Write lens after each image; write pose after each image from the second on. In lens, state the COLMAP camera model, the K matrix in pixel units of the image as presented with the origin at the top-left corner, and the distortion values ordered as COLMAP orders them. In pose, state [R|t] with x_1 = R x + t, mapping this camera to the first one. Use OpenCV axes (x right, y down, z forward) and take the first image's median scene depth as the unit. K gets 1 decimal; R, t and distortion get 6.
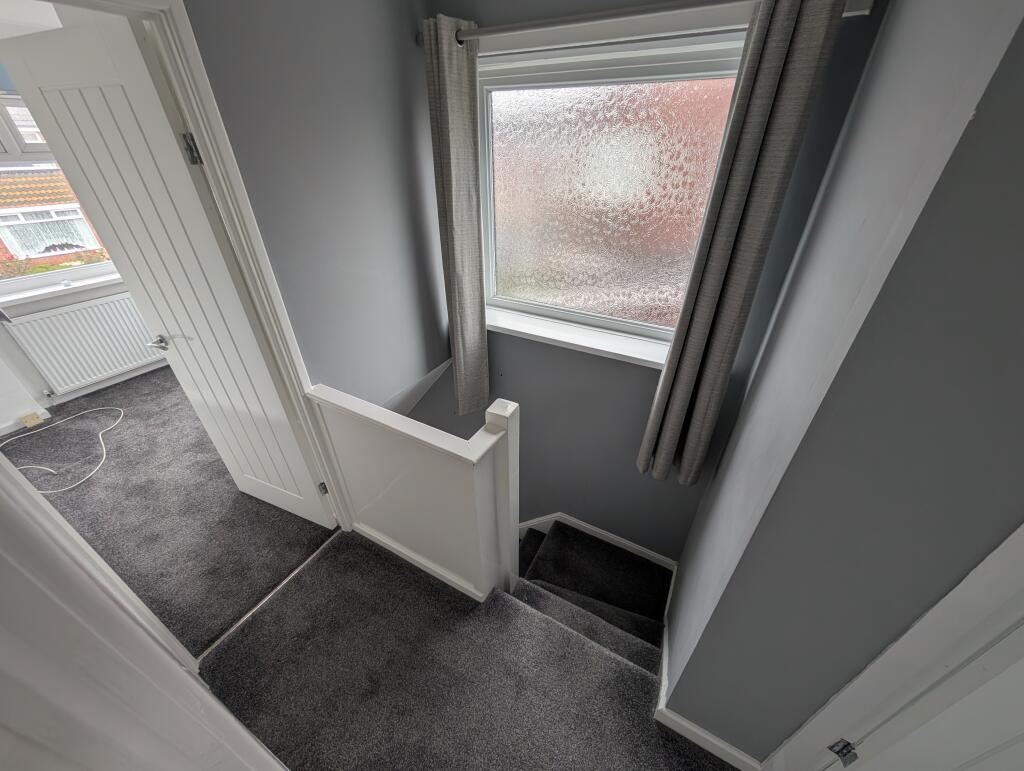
lens RADIAL K [[386.6, 0, 512.0], [0, 386.6, 385.5], [0, 0, 1]] dist [-0.001050, 0.000059]
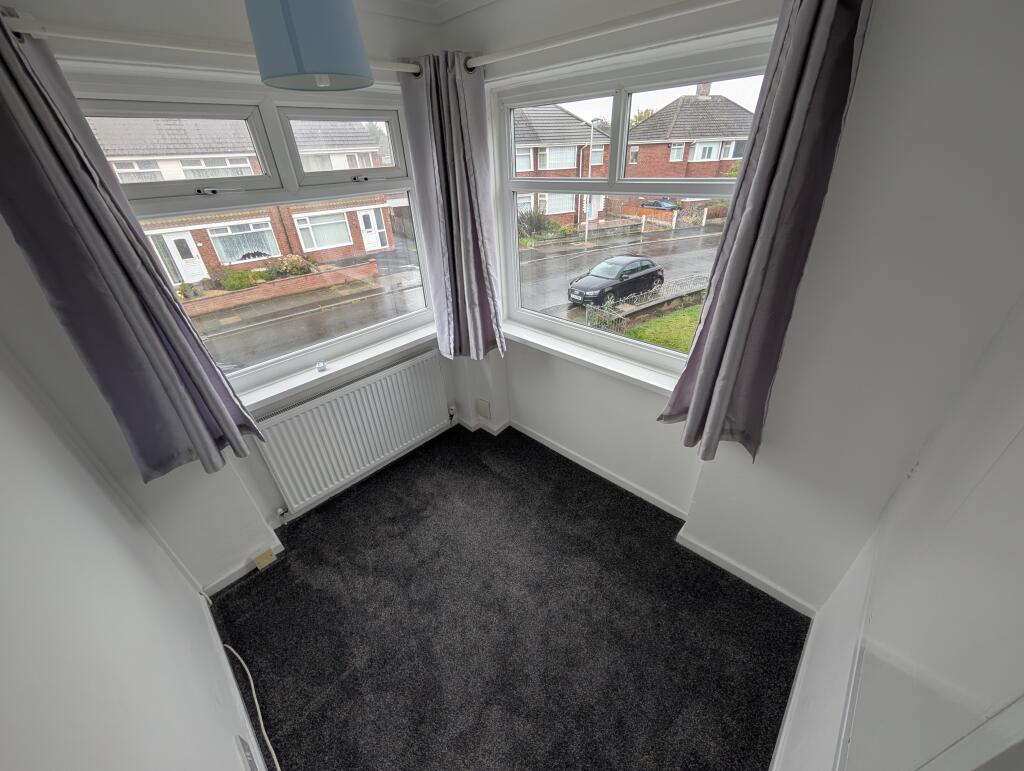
lens RADIAL K [[386.6, 0, 512.0], [0, 386.6, 385.5], [0, 0, 1]] dist [-0.001050, 0.000059]
pose [[0.967119, 0.096526, -0.235293, -0.117809], [-0.099803, 0.995005, -0.002026, -0.048135], [0.233922, 0.025442, 0.971922, 0.072000]]
